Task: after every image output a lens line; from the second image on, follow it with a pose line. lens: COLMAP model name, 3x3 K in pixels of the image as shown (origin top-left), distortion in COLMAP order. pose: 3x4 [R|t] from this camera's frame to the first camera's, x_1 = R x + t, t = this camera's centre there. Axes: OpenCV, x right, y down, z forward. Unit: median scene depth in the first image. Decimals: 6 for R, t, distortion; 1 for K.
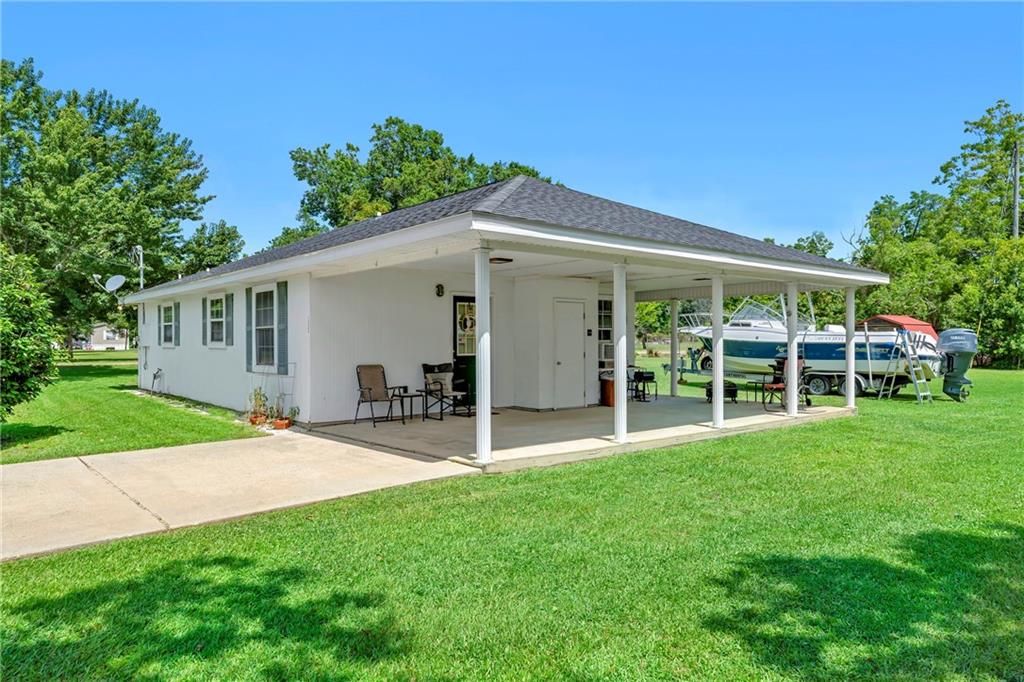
lens RADIAL K [[704.7, 0, 512.0], [0, 704.7, 341.0], [0, 0, 1]] dist [0.005386, 0.002032]
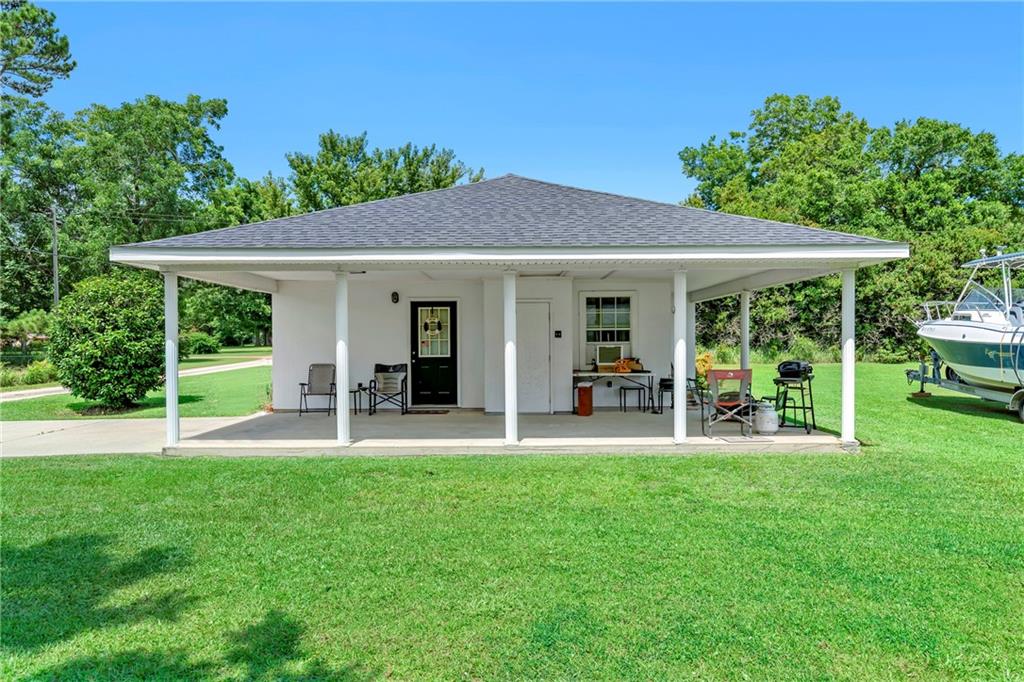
lens RADIAL K [[721.5, 0, 512.0], [0, 721.5, 341.0], [0, 0, 1]] dist [0.004450, 0.001650]
pose [[0.770290, -0.000488, -0.637693, 0.602347], [0.004065, 0.999983, 0.004144, -0.006363], [0.637680, -0.005784, 0.770279, 0.201306]]
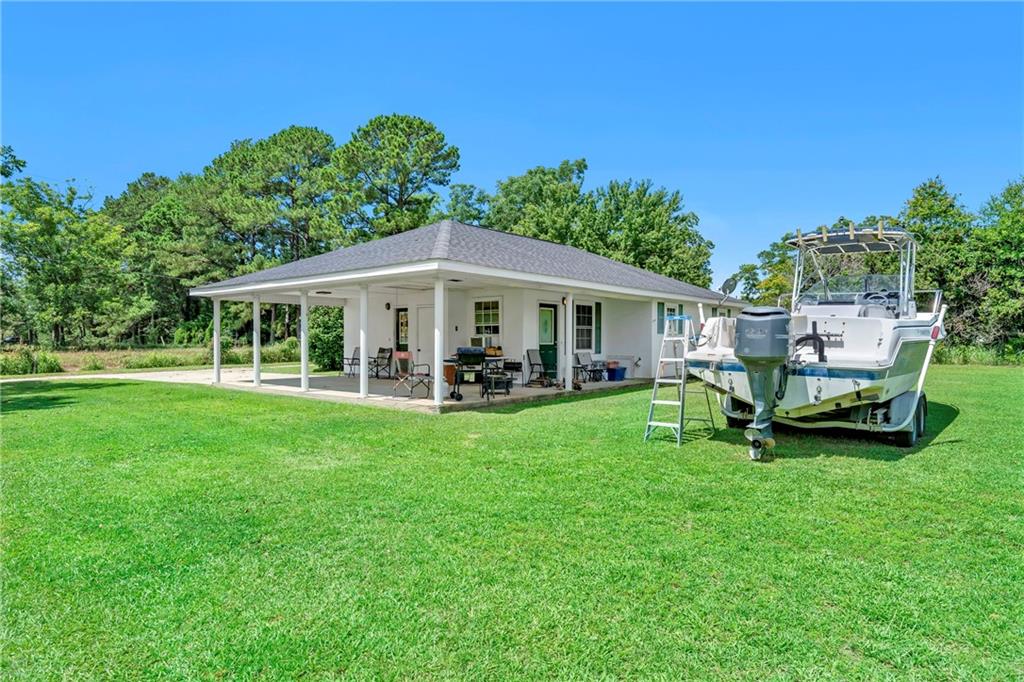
lens RADIAL K [[609.9, 0, 512.0], [0, 609.9, 341.0], [0, 0, 1]] dist [0.007125, -0.000334]
pose [[0.162416, 0.006644, -0.986700, 1.152398], [-0.001368, 0.999978, 0.006508, 0.003508], [0.986721, 0.000292, 0.162422, 0.845941]]
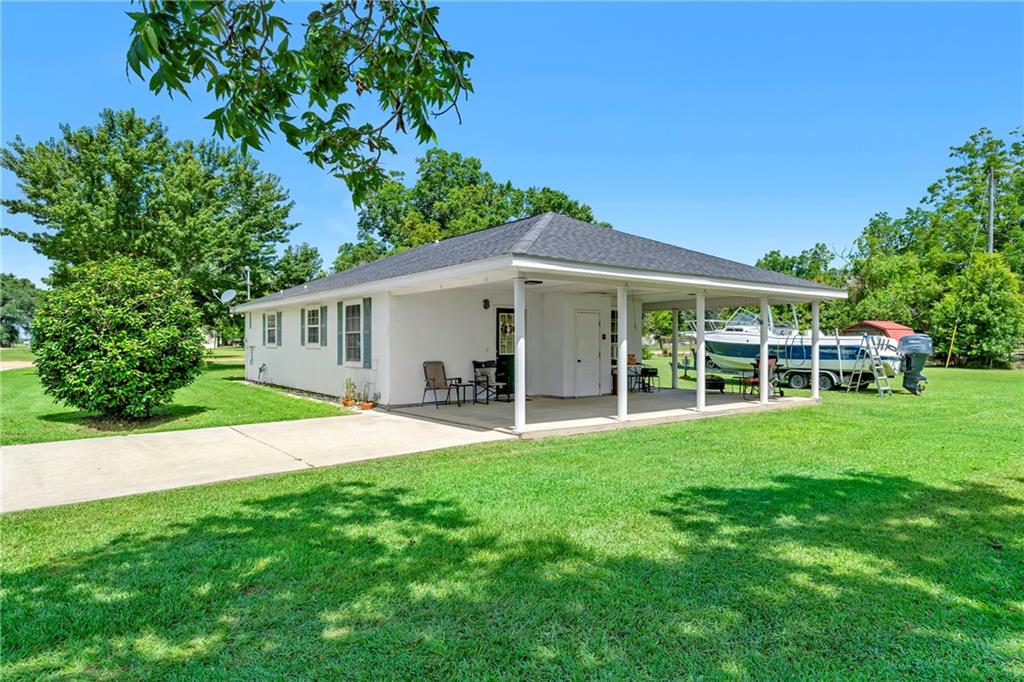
lens RADIAL K [[638.9, 0, 512.0], [0, 638.9, 341.0], [0, 0, 1]] dist [-0.001957, -0.000222]
pose [[0.998673, 0.003313, -0.051390, 0.004360], [-0.003355, 0.999994, -0.000729, -0.002726], [0.051388, 0.000901, 0.998678, -0.133275]]
